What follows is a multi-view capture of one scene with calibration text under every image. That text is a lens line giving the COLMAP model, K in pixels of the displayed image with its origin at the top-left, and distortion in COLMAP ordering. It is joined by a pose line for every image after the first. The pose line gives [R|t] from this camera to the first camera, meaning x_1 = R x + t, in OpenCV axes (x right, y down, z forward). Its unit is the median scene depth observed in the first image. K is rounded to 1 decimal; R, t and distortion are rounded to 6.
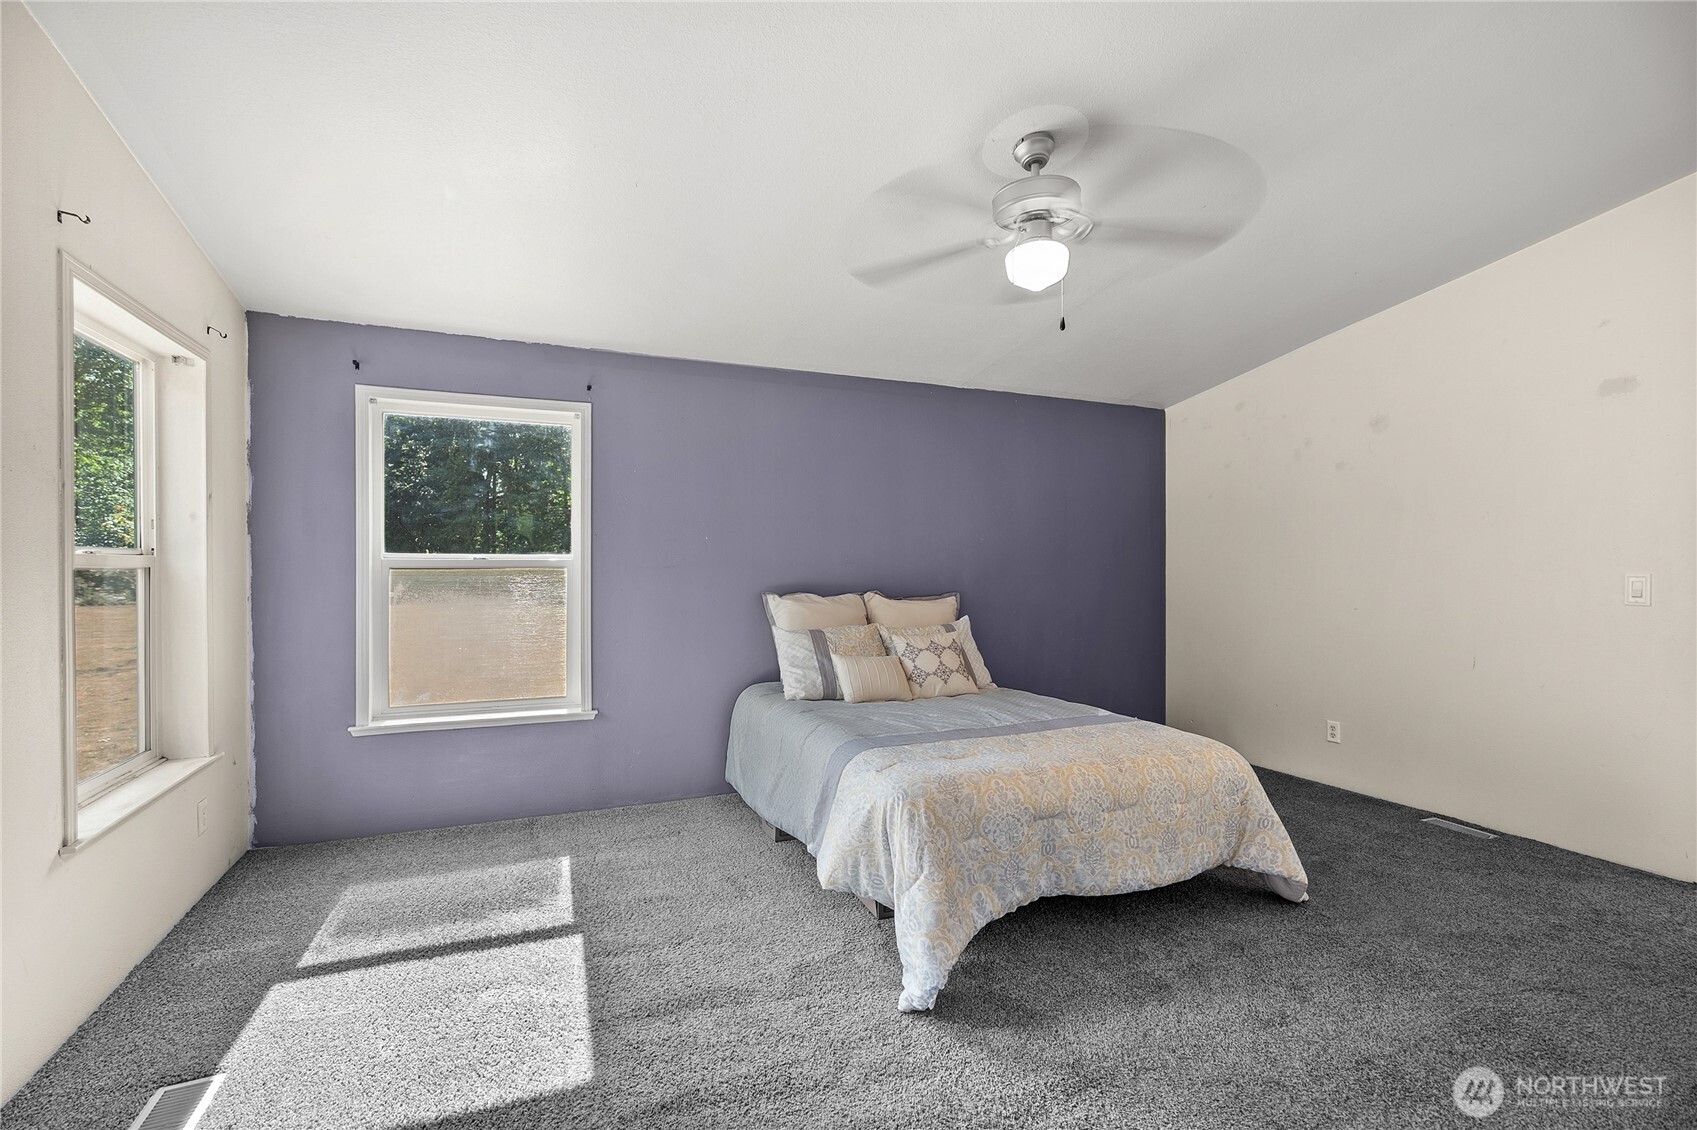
lens RADIAL K [[764.3, 0, 839.7], [0, 764.3, 579.5], [0, 0, 1]] dist [-0.001972, 0.000236]
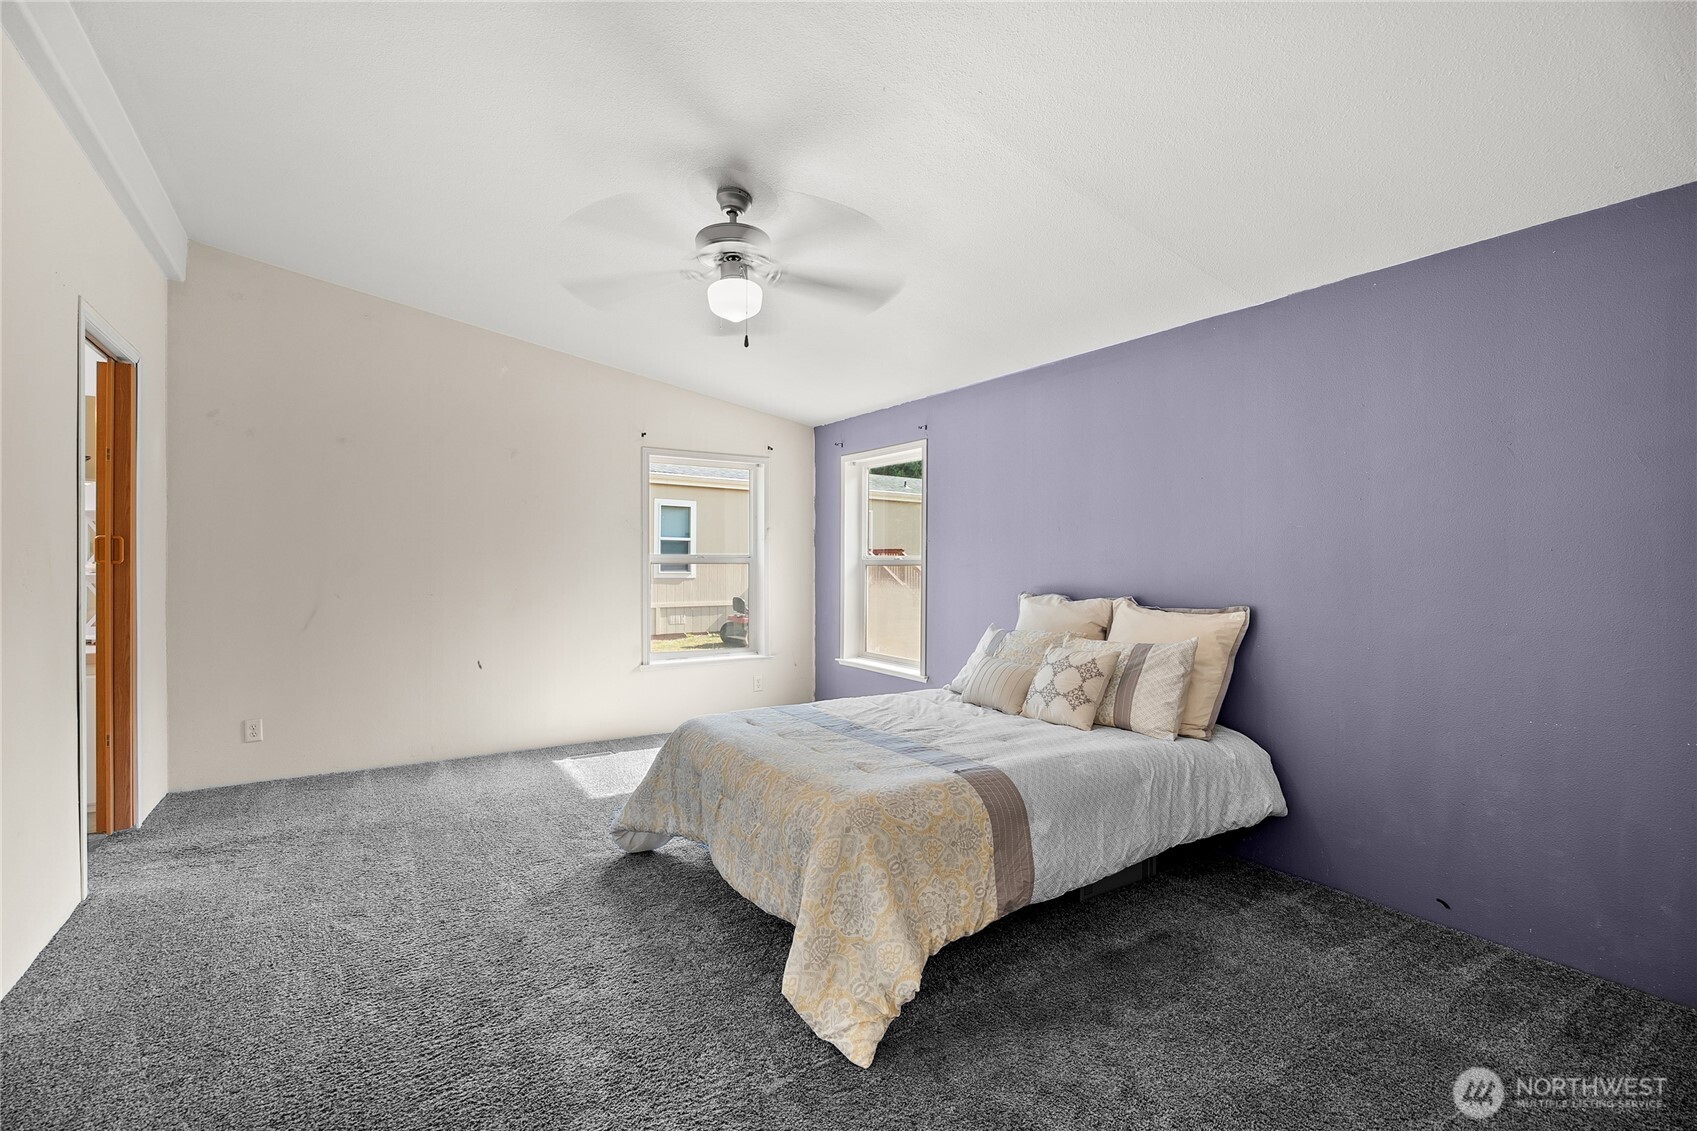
lens RADIAL K [[758.7, 0, 846.4], [0, 758.7, 556.1], [0, 0, 1]] dist [-0.004842, 0.000334]
pose [[0.166028, -0.001089, -0.986120, 0.938378], [-0.010901, 0.999936, -0.002940, -0.027022], [0.986061, 0.011238, 0.166005, 0.672215]]
